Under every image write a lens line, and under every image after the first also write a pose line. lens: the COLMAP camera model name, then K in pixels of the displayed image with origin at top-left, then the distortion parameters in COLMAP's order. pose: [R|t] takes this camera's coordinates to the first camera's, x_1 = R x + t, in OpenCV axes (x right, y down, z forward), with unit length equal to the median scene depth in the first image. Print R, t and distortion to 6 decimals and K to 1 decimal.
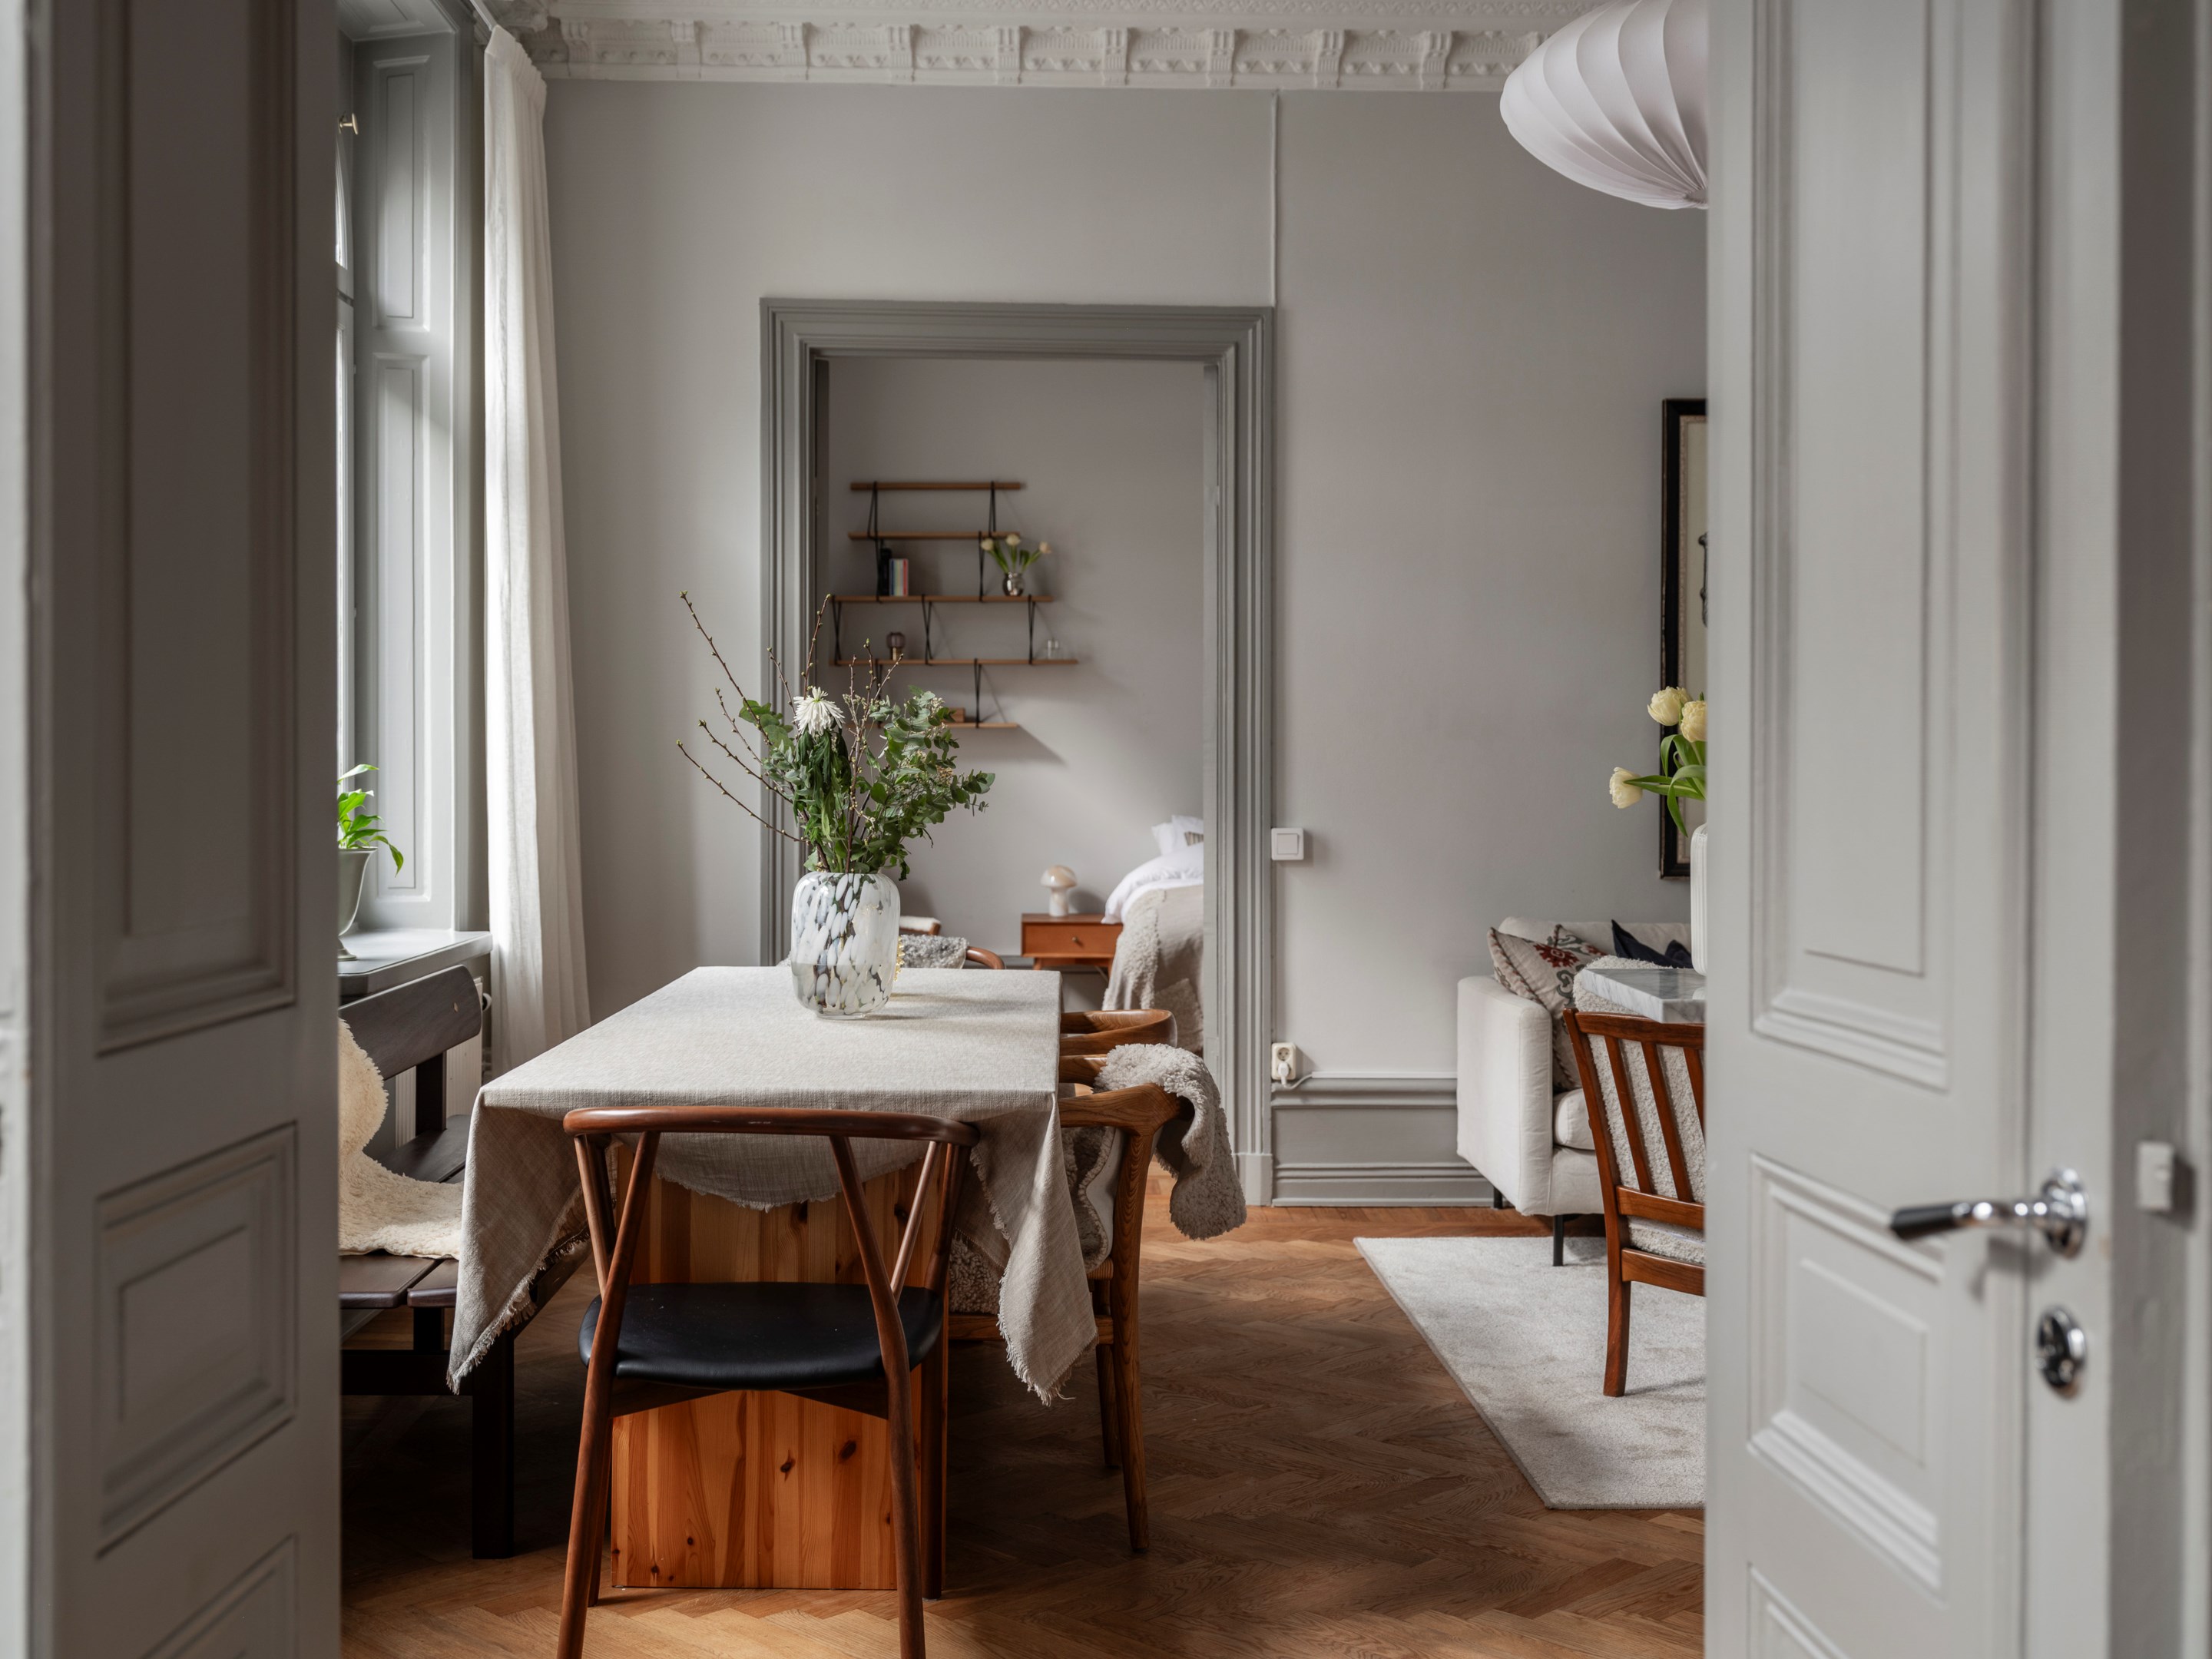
lens RADIAL K [[2398.0, 0, 1106.0], [0, 2398.0, 829.5], [0, 0, 1]] dist [0.001481, -0.011444]
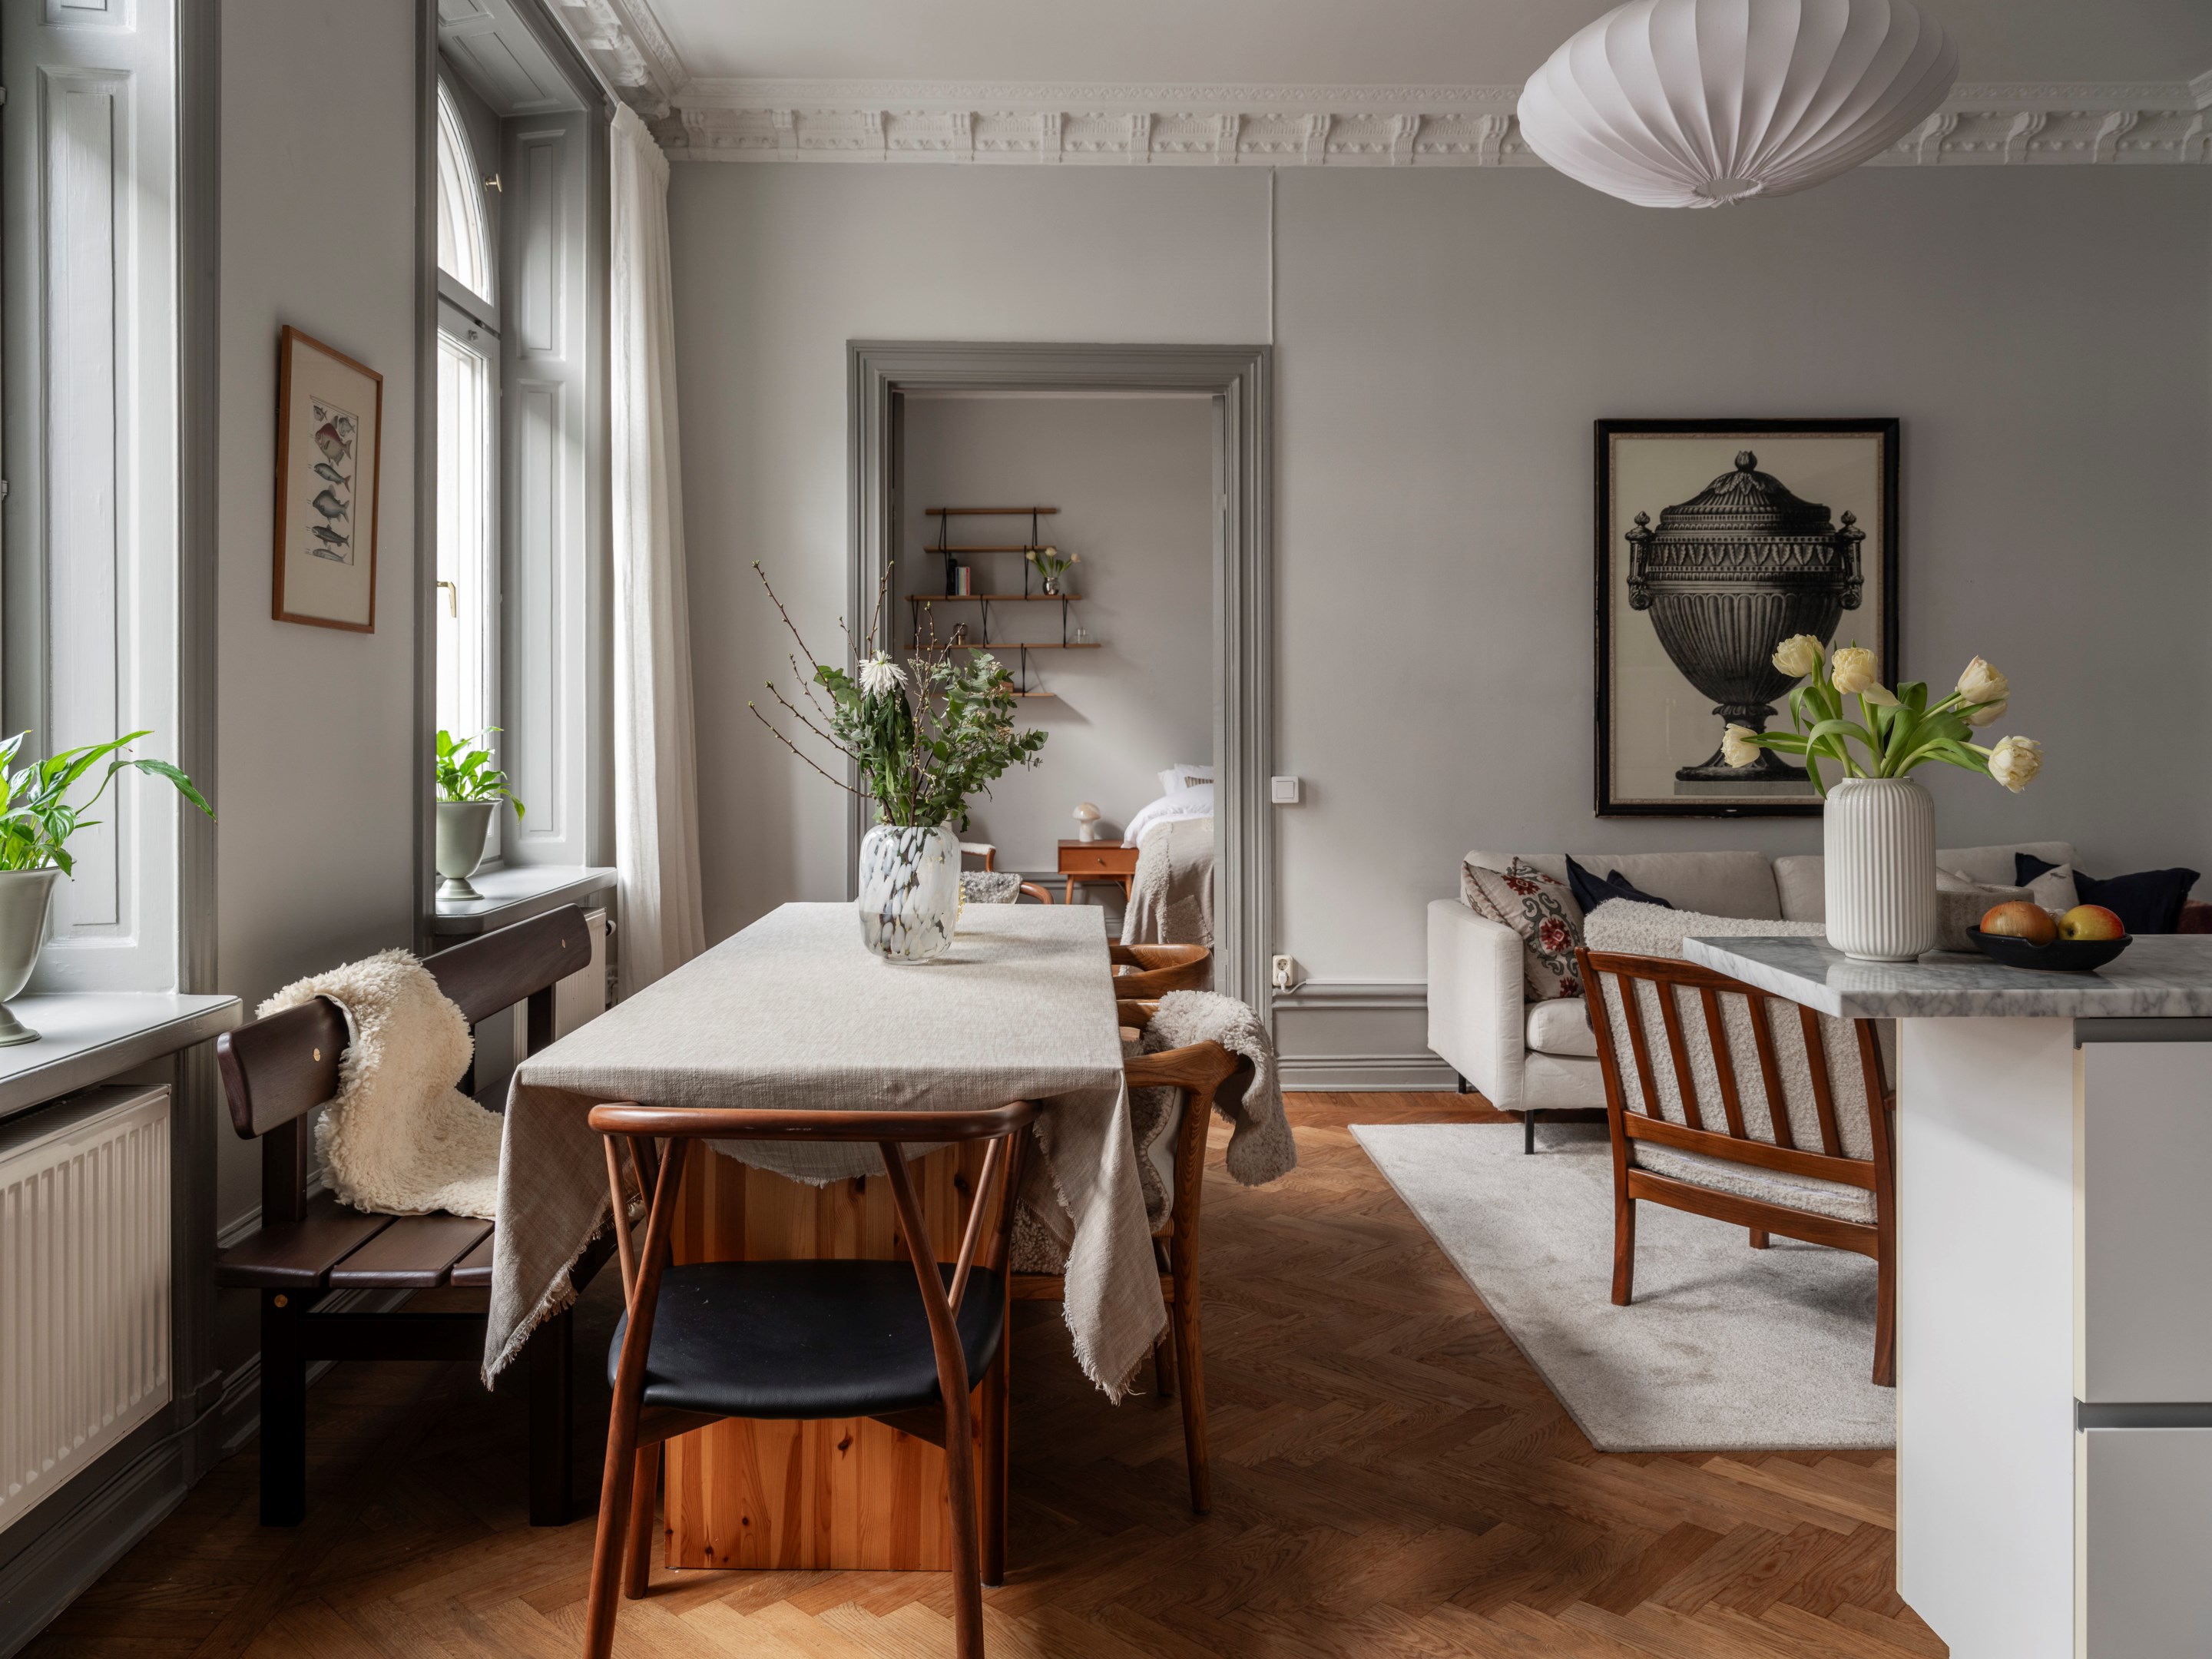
lens RADIAL K [[1650.1, 0, 1102.1], [0, 1650.1, 731.7], [0, 0, 1]] dist [-0.001781, 0.003895]
pose [[0.999988, -0.003717, -0.003102, -0.014523], [0.003644, 0.999723, -0.023259, -0.004454], [0.003187, 0.023248, 0.999725, 0.185756]]
